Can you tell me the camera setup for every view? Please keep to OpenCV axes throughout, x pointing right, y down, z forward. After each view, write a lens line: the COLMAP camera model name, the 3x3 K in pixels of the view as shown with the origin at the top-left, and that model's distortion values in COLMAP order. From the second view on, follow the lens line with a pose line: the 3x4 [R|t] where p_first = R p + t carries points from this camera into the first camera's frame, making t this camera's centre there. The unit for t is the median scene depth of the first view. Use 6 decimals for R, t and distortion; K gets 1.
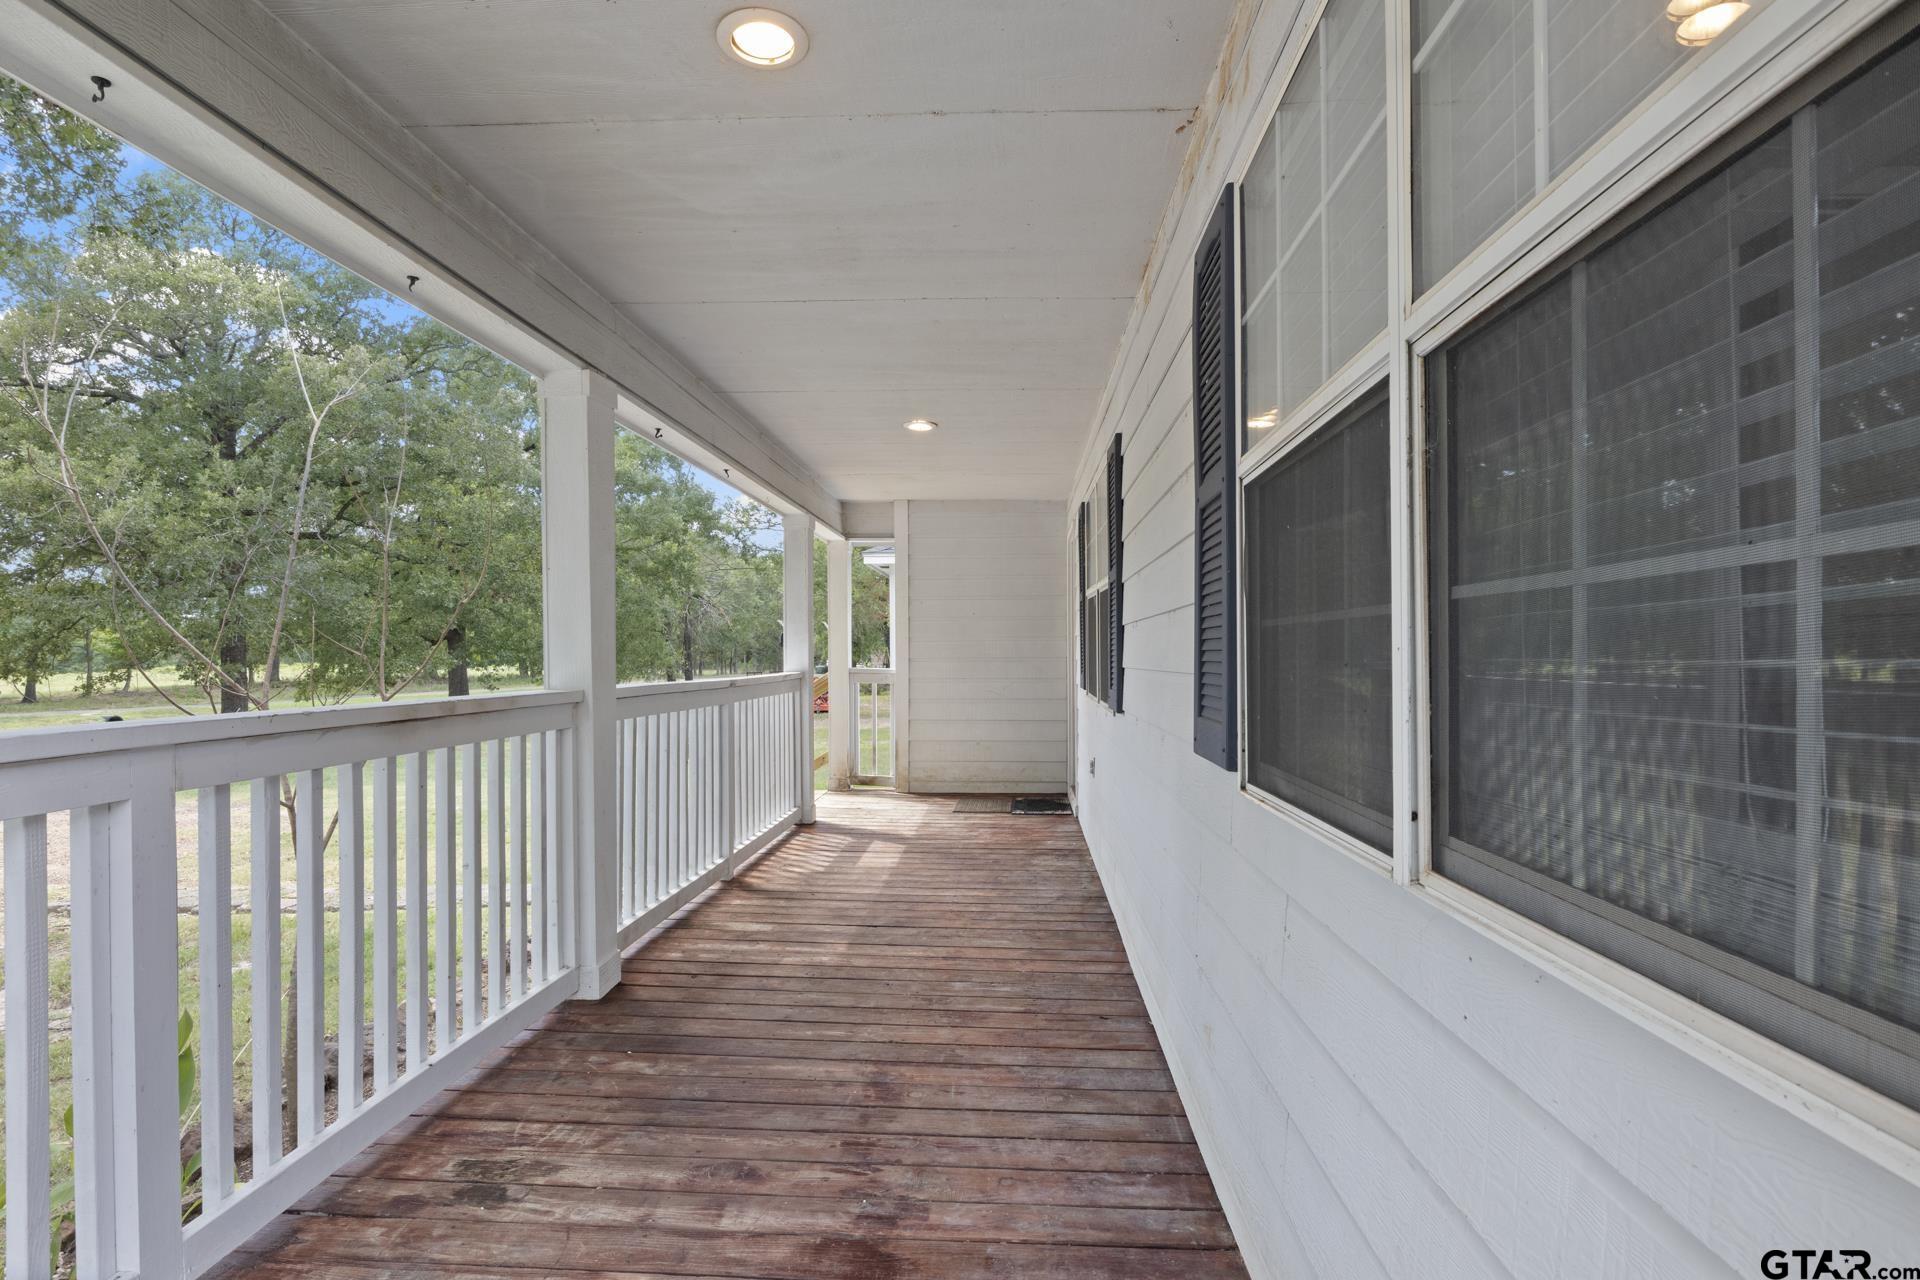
lens RADIAL K [[967.3, 0, 962.1], [0, 967.3, 652.4], [0, 0, 1]] dist [0.003042, -0.000415]
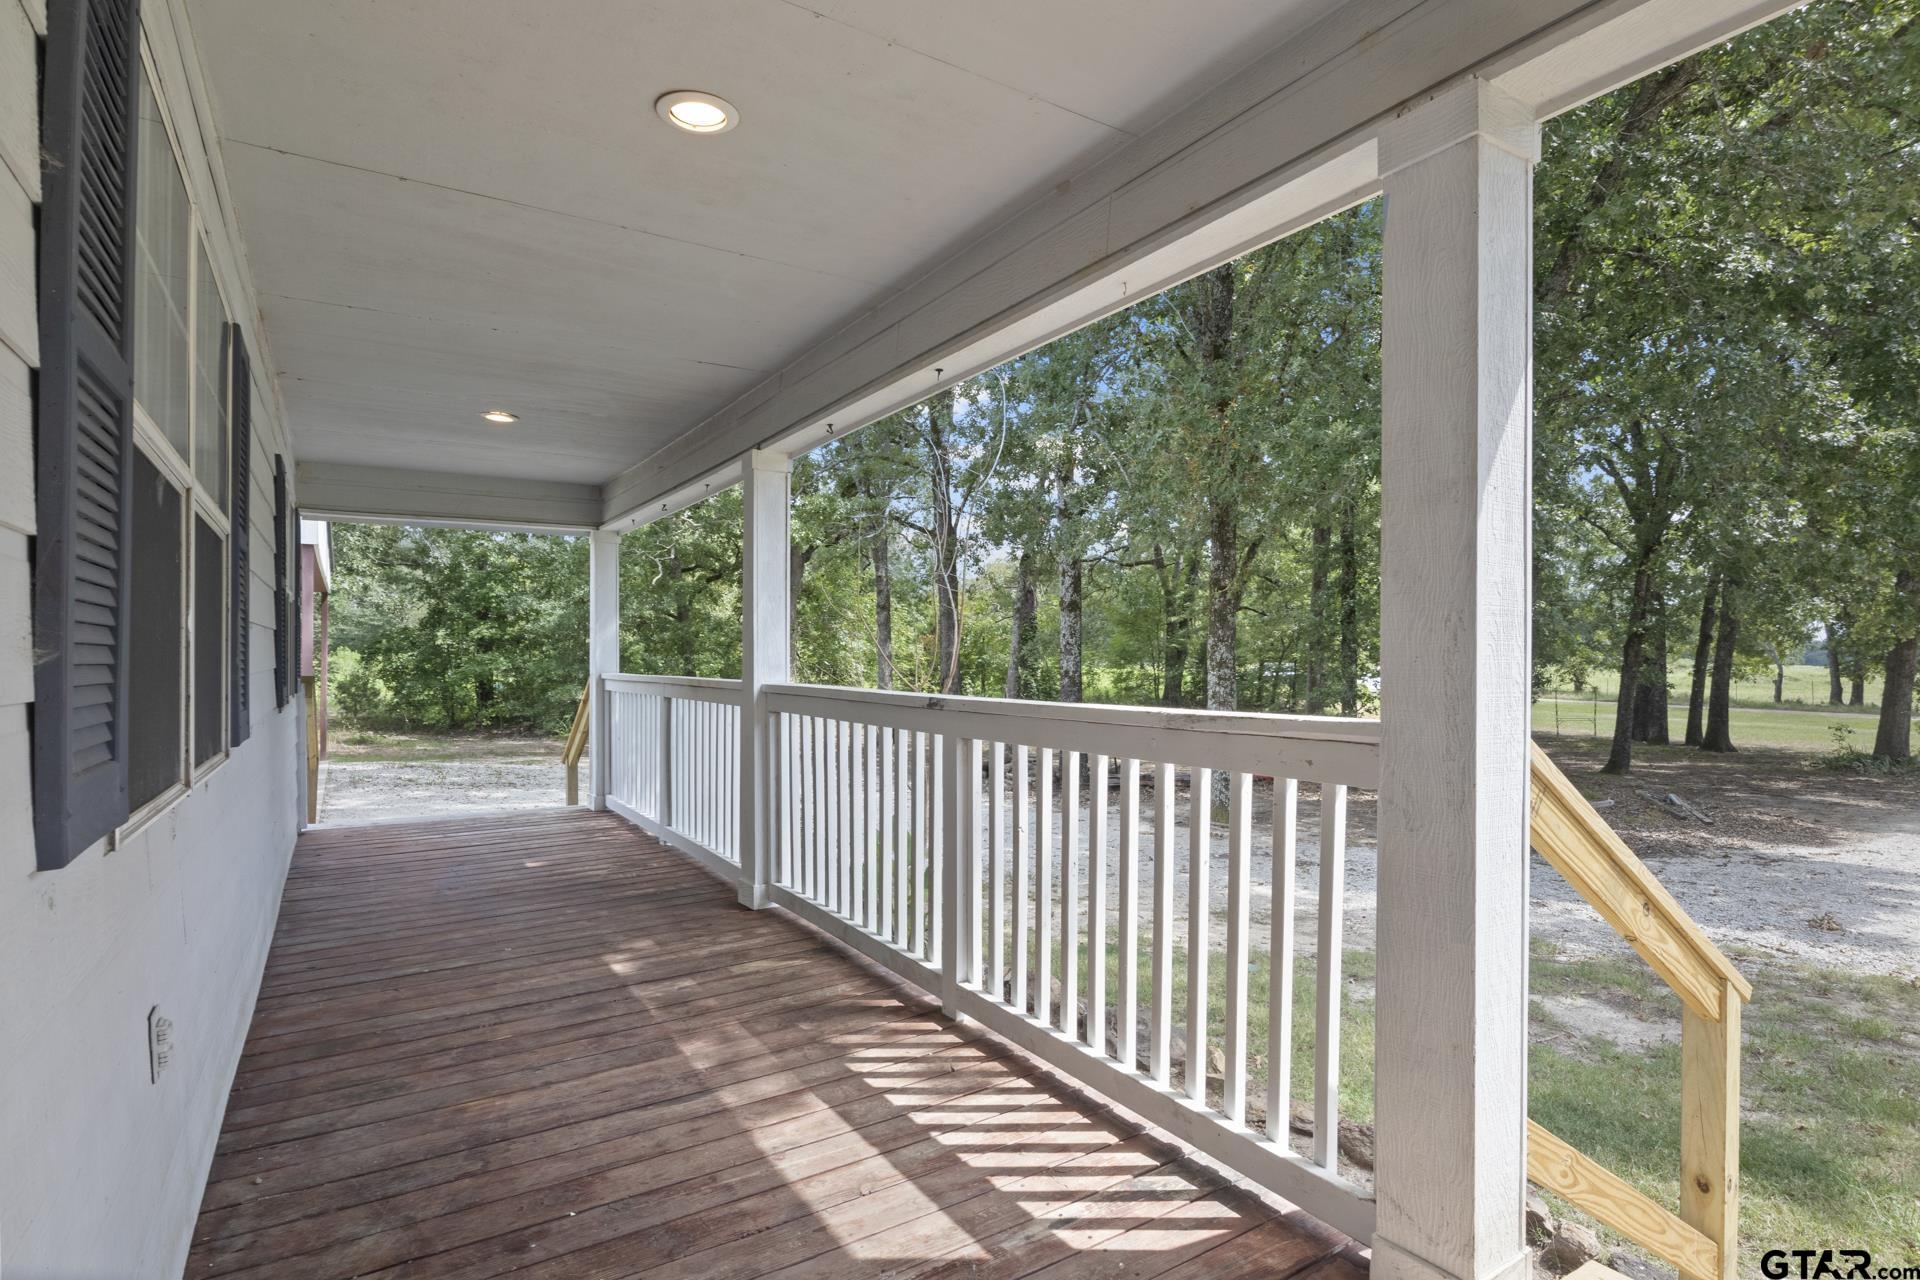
lens RADIAL K [[967.3, 0, 974.8], [0, 967.3, 644.1], [0, 0, 1]] dist [0.003042, -0.000415]
pose [[-0.804973, -0.002845, -0.593304, 0.162549], [0.006415, 0.999888, -0.013499, 0.001696], [0.593276, -0.014672, -0.804865, 2.015440]]
